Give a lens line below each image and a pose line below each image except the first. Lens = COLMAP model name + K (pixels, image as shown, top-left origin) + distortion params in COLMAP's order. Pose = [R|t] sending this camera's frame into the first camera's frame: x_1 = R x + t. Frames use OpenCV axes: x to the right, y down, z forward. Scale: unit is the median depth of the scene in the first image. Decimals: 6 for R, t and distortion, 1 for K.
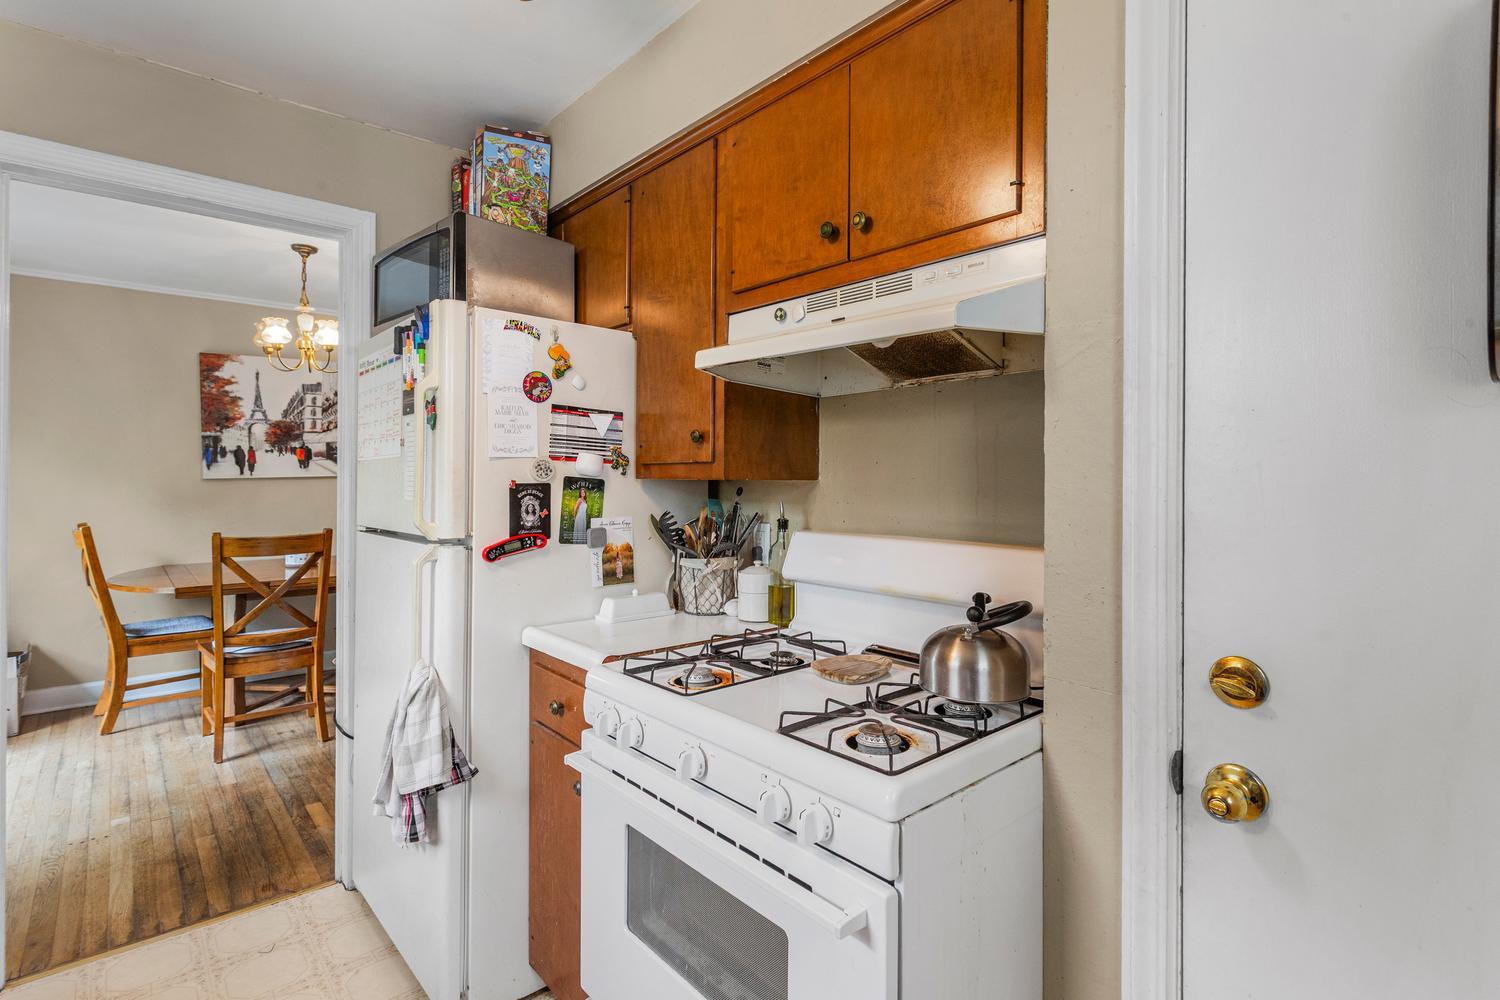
lens RADIAL K [[723.5, 0, 750.7], [0, 723.5, 489.8], [0, 0, 1]] dist [-0.000700, -0.001117]
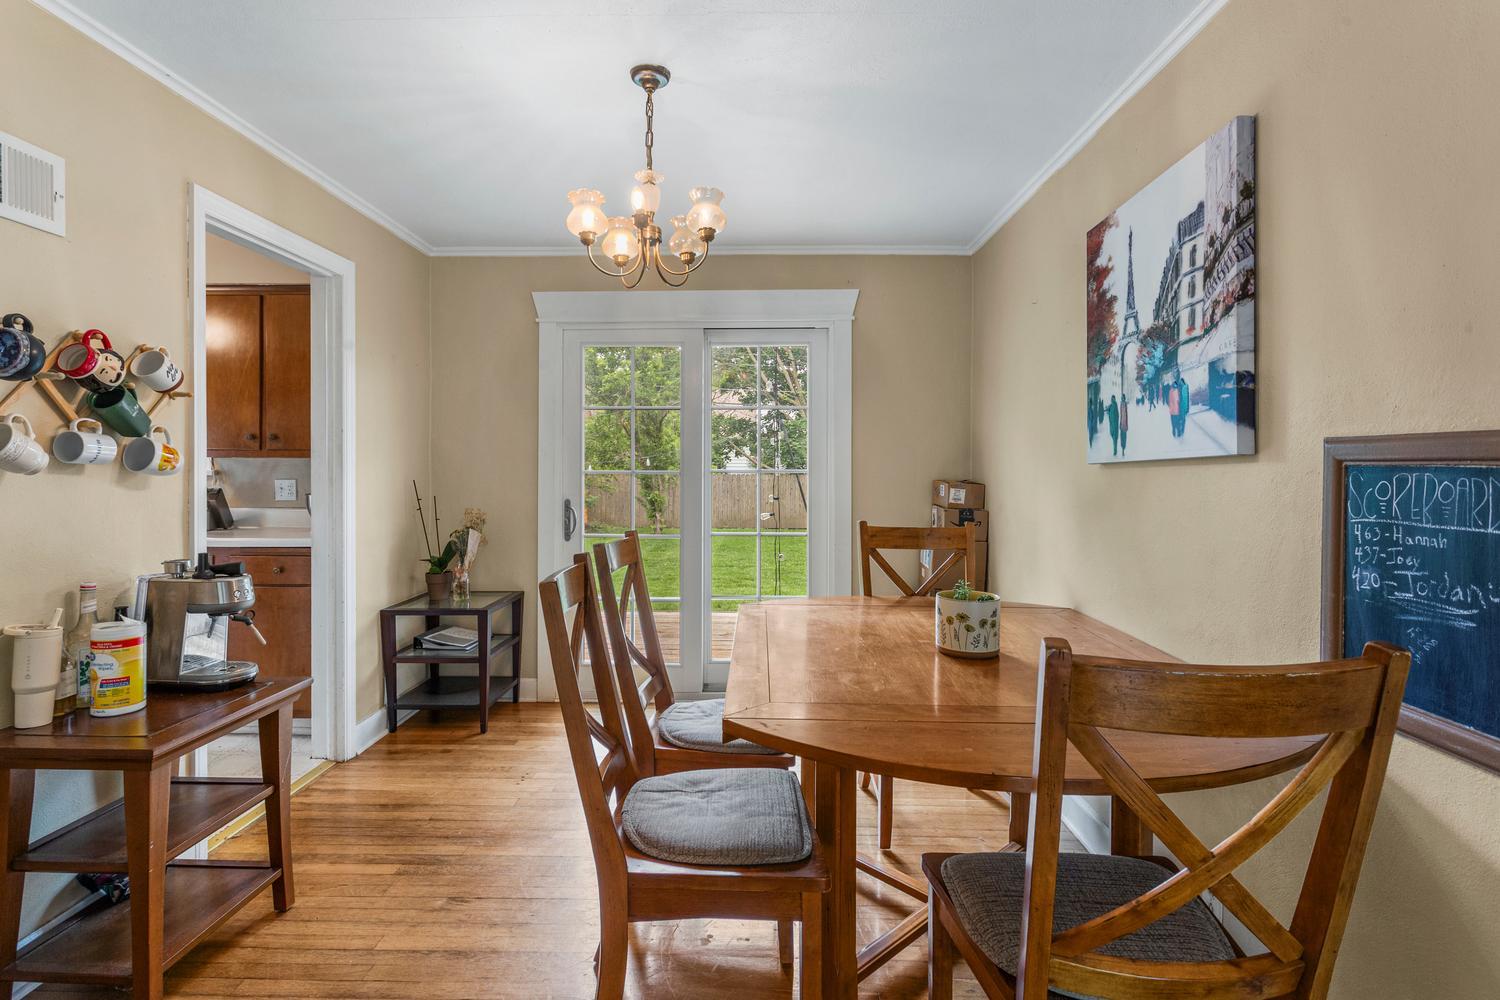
lens RADIAL K [[723.5, 0, 735.2], [0, 723.5, 467.7], [0, 0, 1]] dist [-0.000700, -0.001117]
pose [[-0.682910, 0.004707, -0.730487, -0.164005], [-0.007299, 0.999885, 0.013266, -0.016004], [0.730466, 0.014392, -0.682798, 1.084925]]
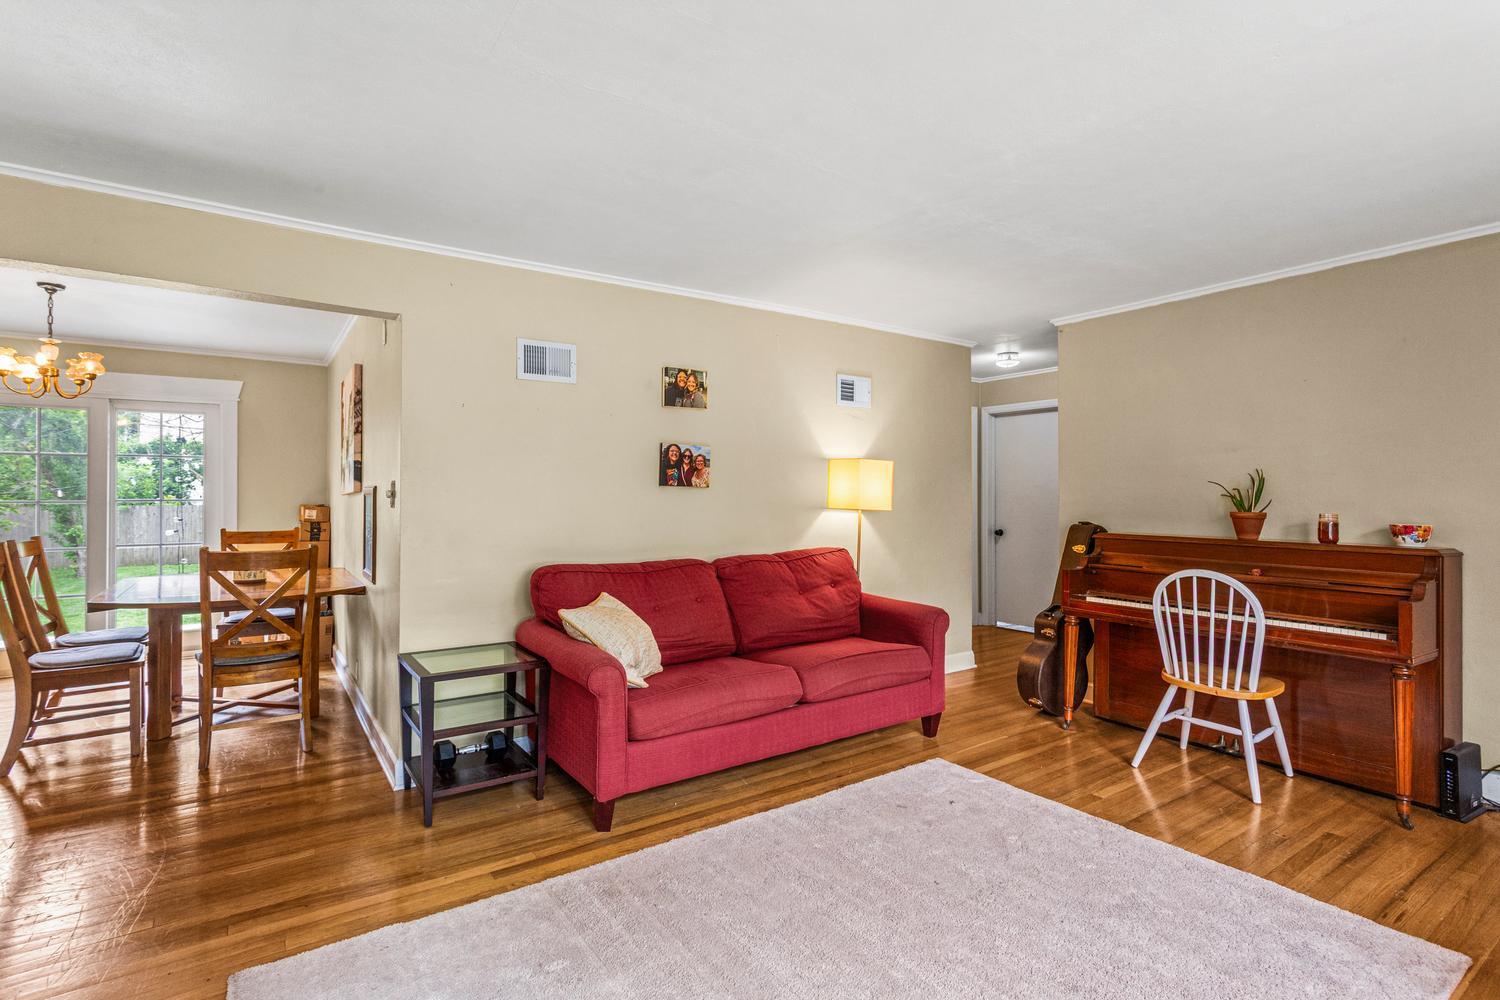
lens RADIAL K [[723.5, 0, 747.5], [0, 723.5, 486.7], [0, 0, 1]] dist [-0.000700, -0.001117]
pose [[-0.119794, -0.005554, -0.992783, 0.263658], [-0.008041, 0.999957, -0.004624, -0.025723], [0.992766, 0.007429, -0.119834, 1.624280]]
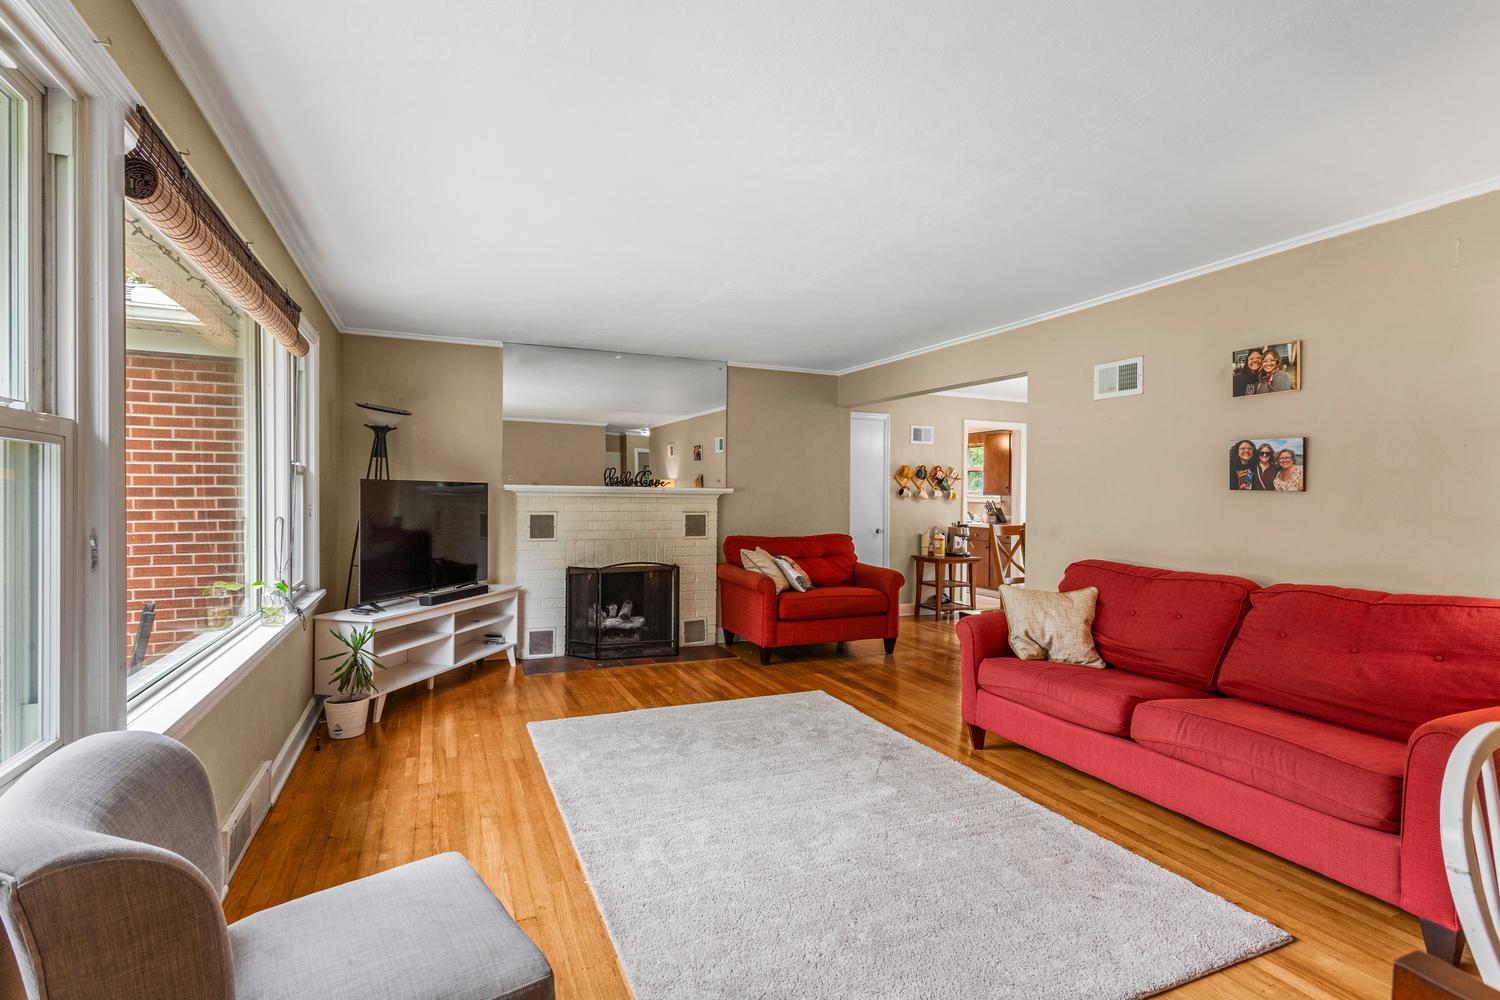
lens RADIAL K [[723.5, 0, 743.5], [0, 723.5, 500.9], [0, 0, 1]] dist [-0.000700, -0.001117]
pose [[-0.948590, -0.009773, 0.316358, -0.314553], [-0.004641, 0.999845, 0.016973, -0.028816], [-0.316475, 0.014633, -0.948488, 2.262336]]
